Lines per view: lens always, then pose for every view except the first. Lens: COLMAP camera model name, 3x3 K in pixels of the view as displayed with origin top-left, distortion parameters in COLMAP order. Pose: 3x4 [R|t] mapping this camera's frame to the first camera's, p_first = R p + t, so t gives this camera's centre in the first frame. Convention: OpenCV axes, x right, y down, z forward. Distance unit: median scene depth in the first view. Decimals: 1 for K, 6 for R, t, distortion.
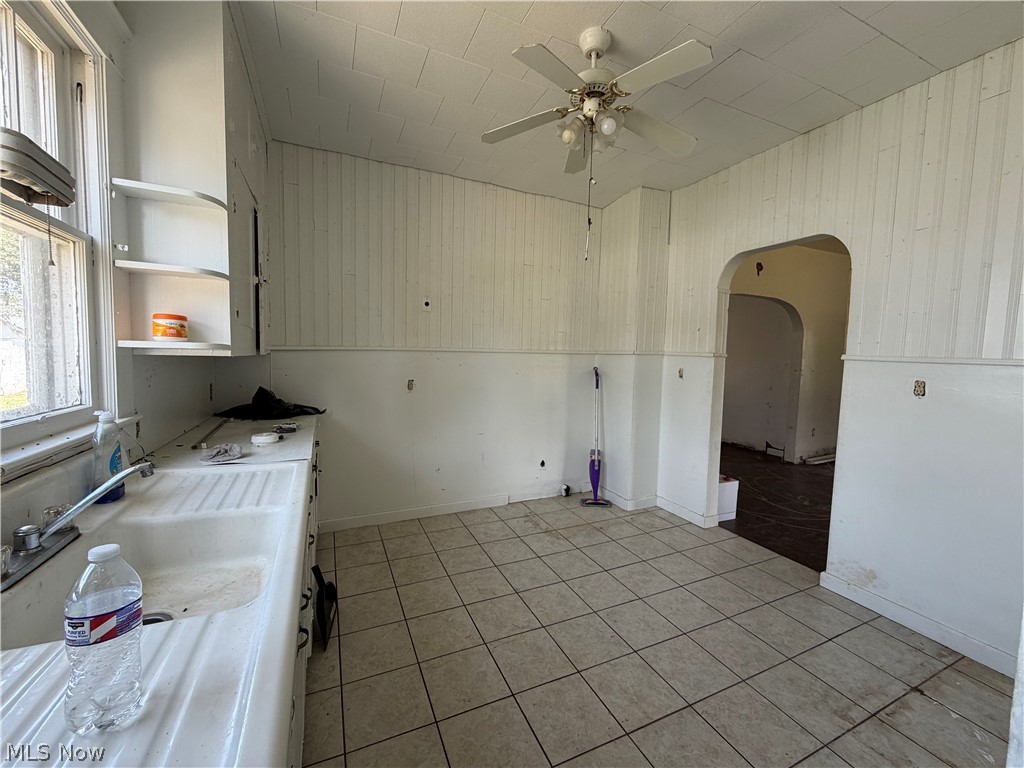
lens RADIAL K [[407.5, 0, 512.1], [0, 407.5, 380.5], [0, 0, 1]] dist [-0.004740, 0.001923]
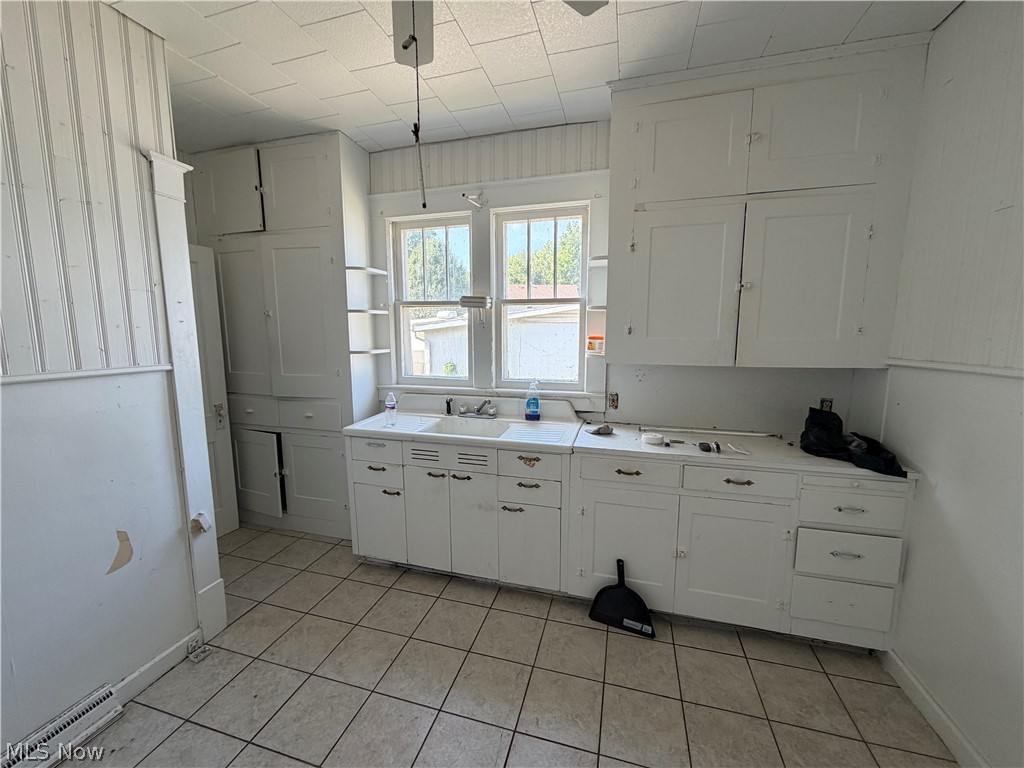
lens RADIAL K [[407.5, 0, 509.5], [0, 407.5, 383.7], [0, 0, 1]] dist [-0.004740, 0.001923]
pose [[-0.654794, 0.072786, -0.752294, 0.359139], [-0.062865, 0.986658, 0.150178, -0.111657], [0.753188, 0.145628, -0.641483, 1.014742]]
